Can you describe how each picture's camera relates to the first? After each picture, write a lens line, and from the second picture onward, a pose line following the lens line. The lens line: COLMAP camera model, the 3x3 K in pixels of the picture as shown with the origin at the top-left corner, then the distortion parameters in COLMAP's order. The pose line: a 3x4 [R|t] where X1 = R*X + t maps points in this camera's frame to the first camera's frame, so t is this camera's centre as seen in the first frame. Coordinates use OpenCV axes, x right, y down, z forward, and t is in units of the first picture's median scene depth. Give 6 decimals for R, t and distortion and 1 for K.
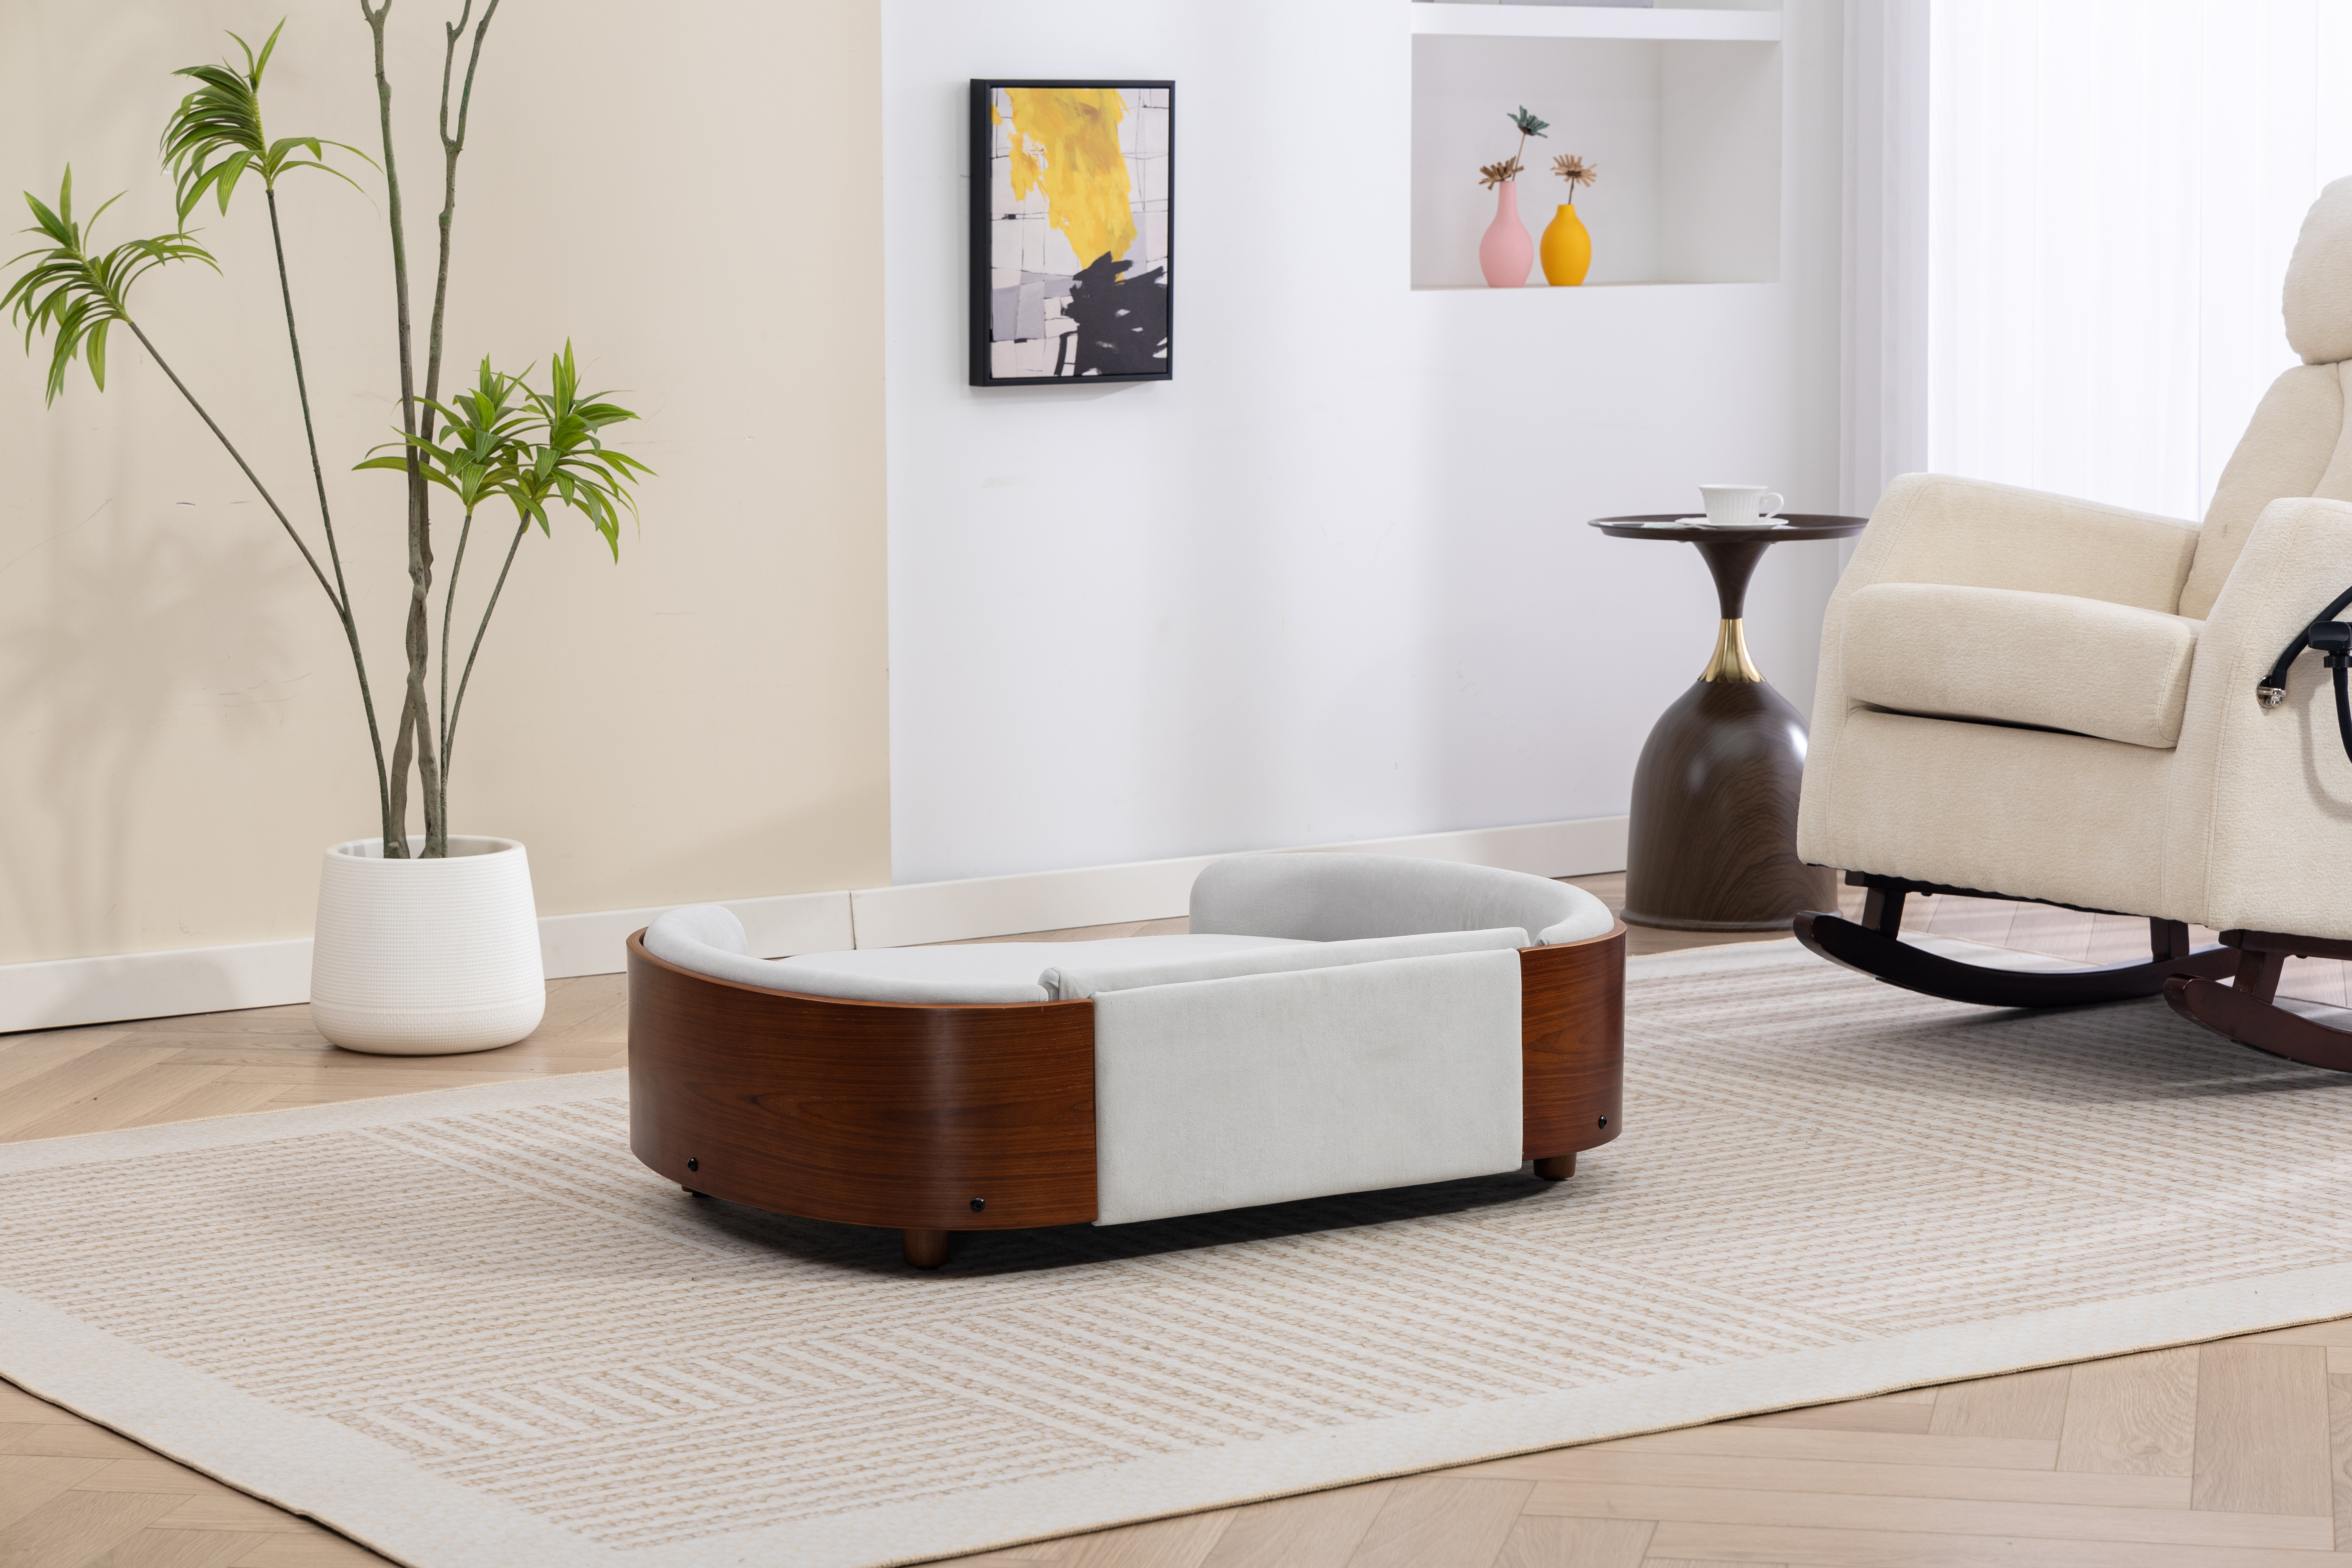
lens RADIAL K [[5530.2, 0, 1212.9], [0, 5530.2, 749.6], [0, 0, 1]] dist [0.021683, 0.000000]
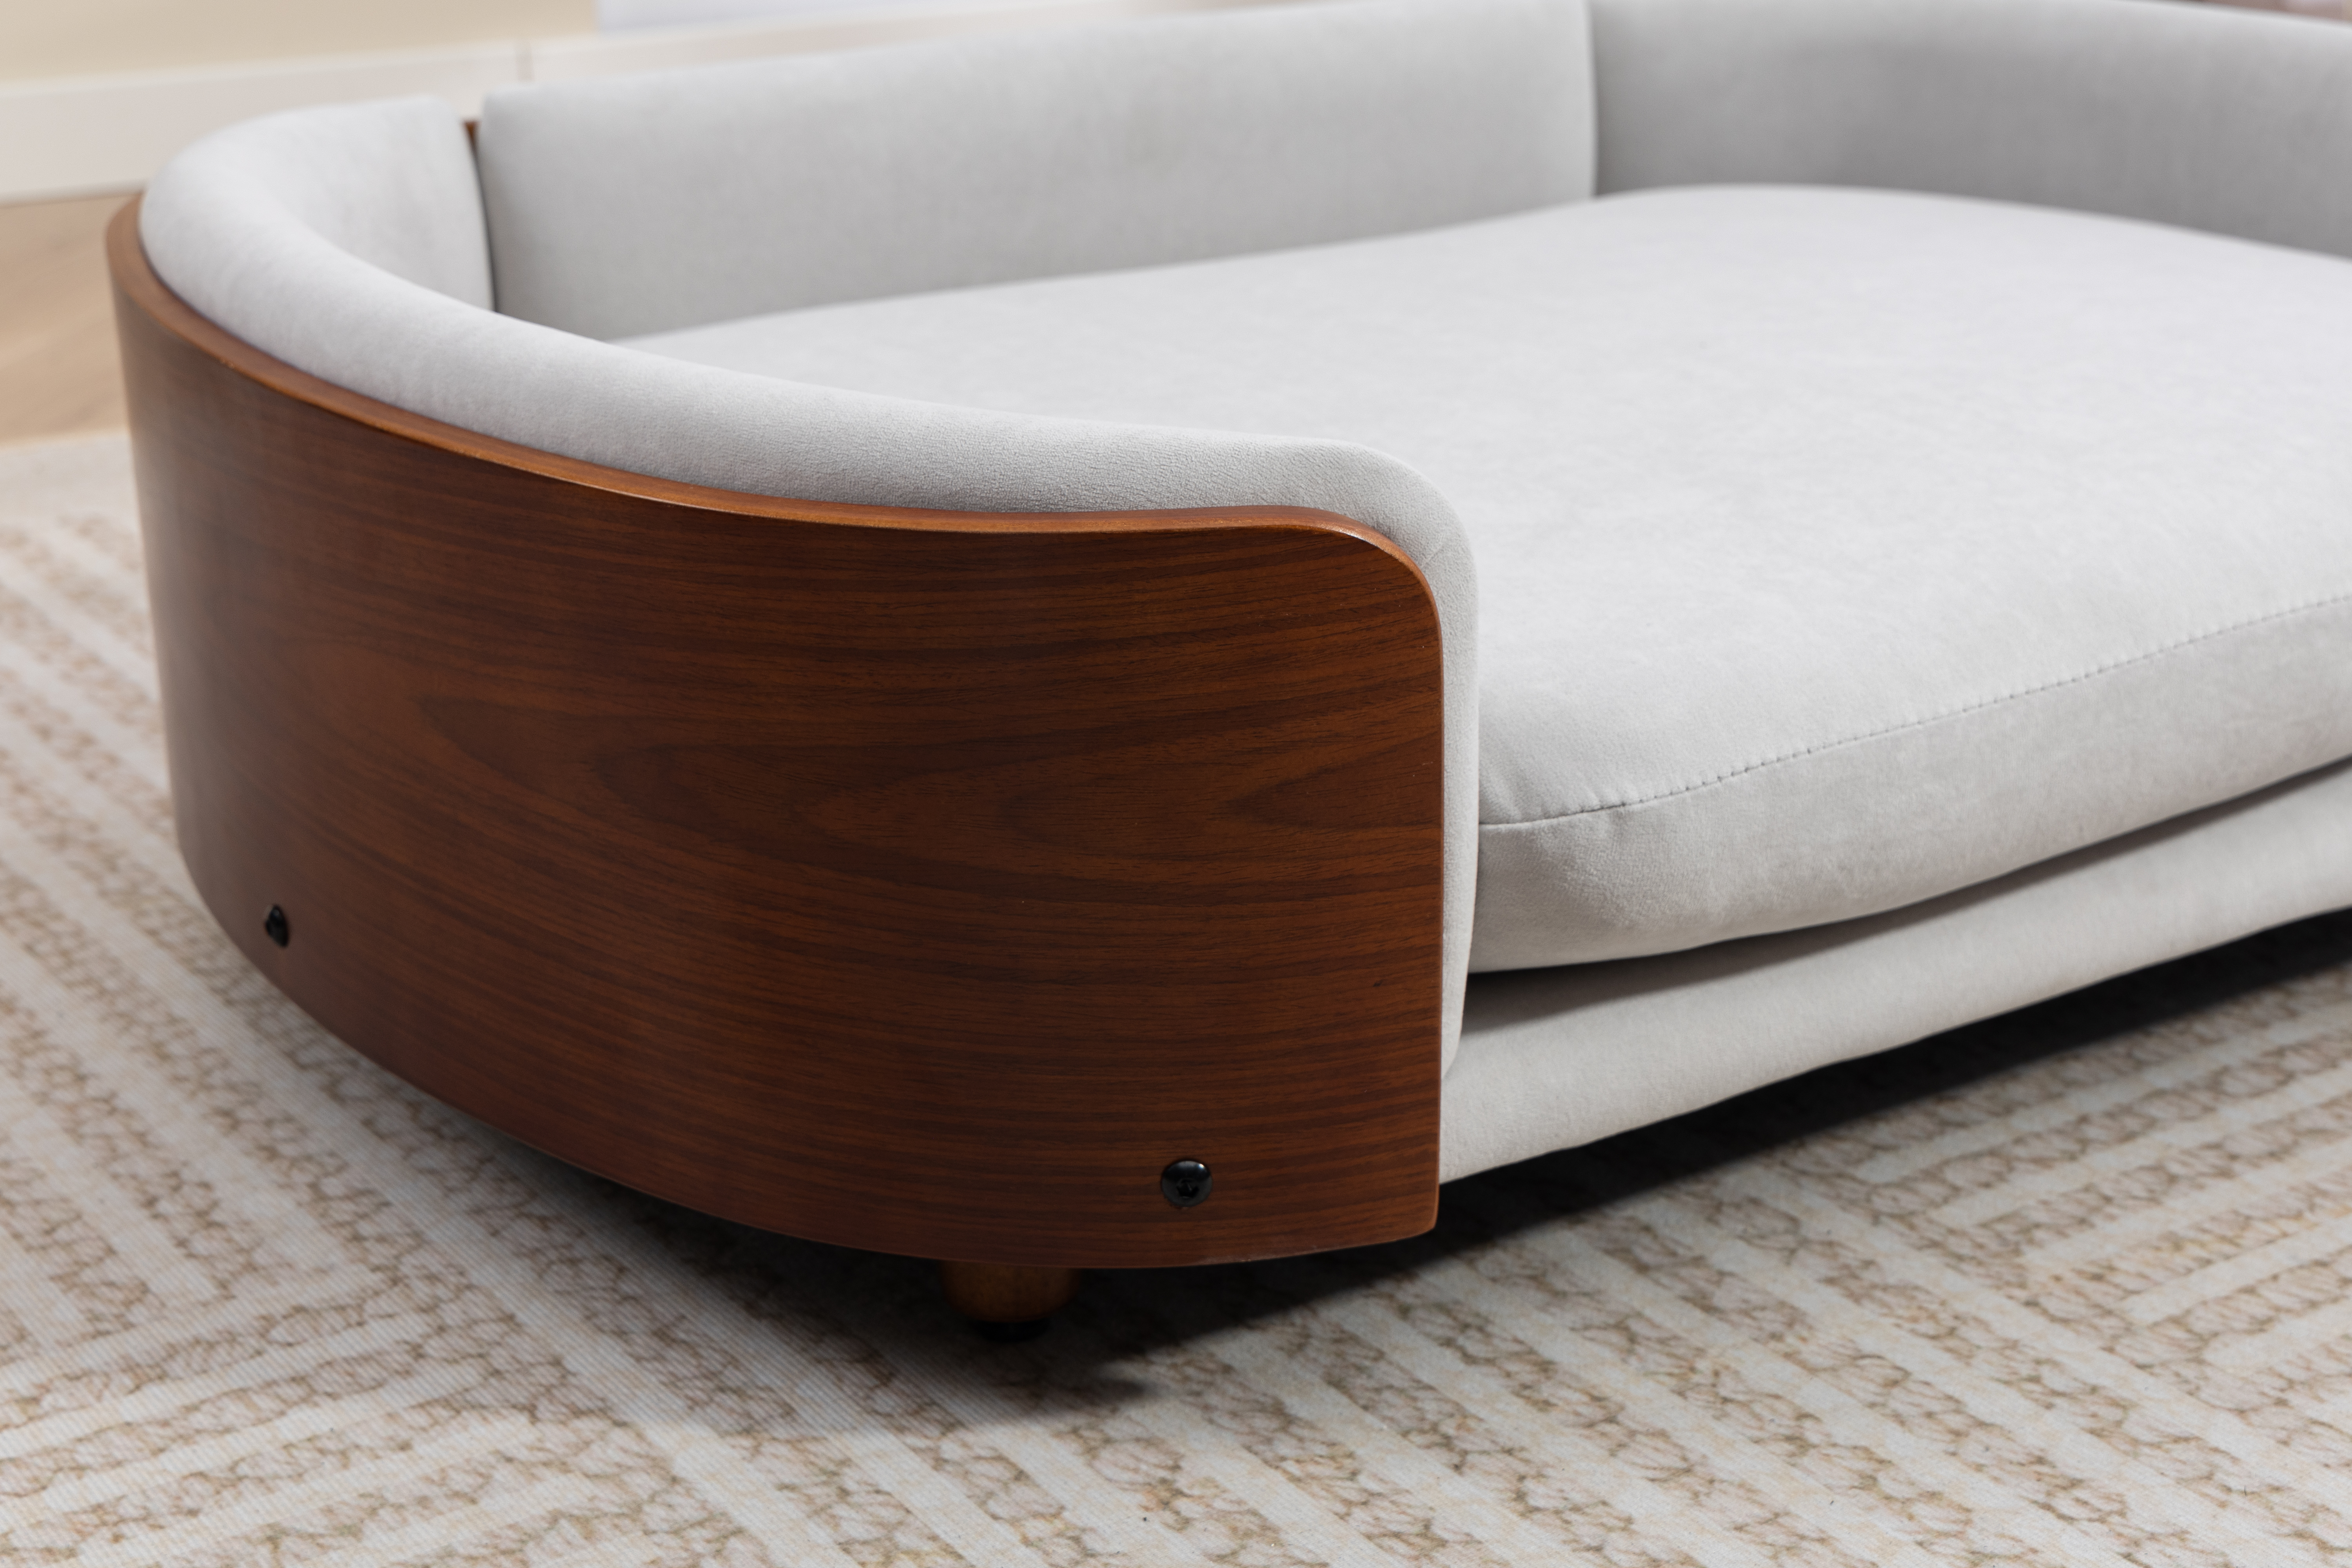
lens RADIAL K [[3681.1, 0, 1185.0], [0, 3681.1, 789.2], [0, 0, 1]] dist [0.016332, 0.000000]
pose [[0.999793, 0.011073, 0.017081, -0.002527], [-0.014858, 0.970526, 0.240539, 0.008710], [-0.013914, -0.240743, 0.970489, 0.720600]]
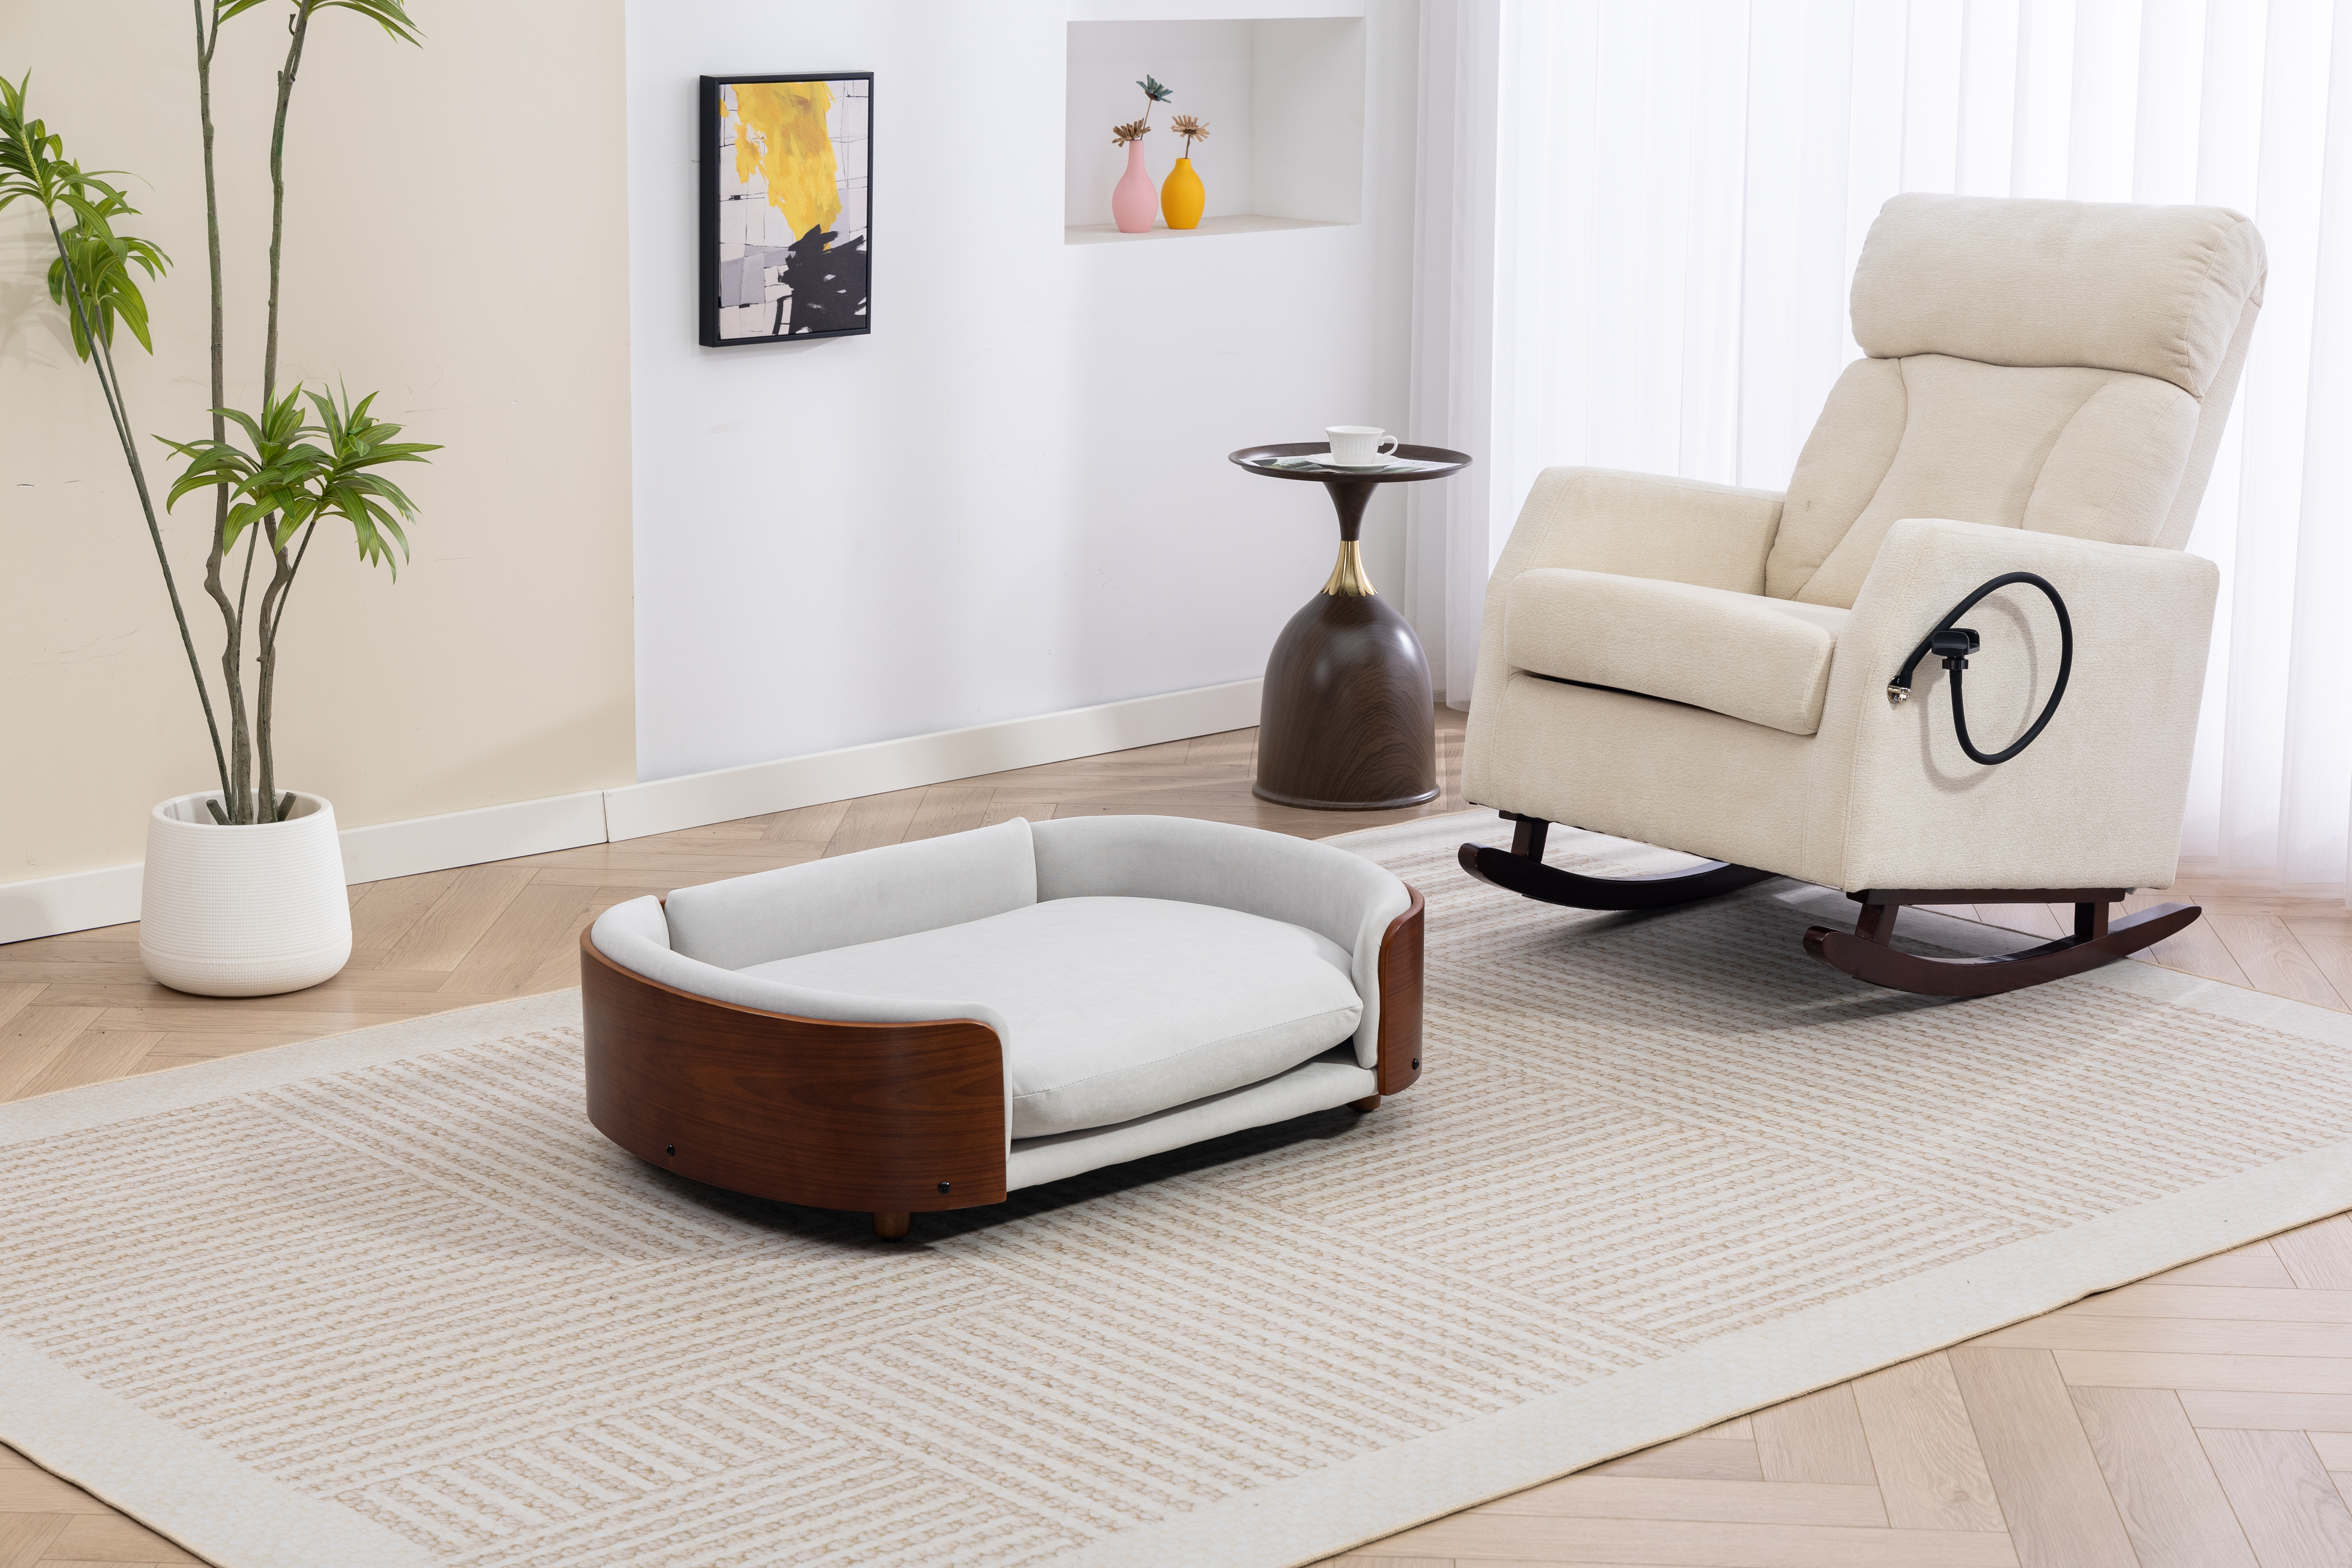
lens RADIAL K [[4426.6, 0, 1212.5], [0, 4426.6, 763.8], [0, 0, 1]] dist [-0.000525, 0.000000]
pose [[0.989812, -0.011690, 0.141900, -0.085053], [-0.002728, 0.994884, 0.100990, -0.088080], [-0.142355, -0.100349, 0.984716, 0.094062]]
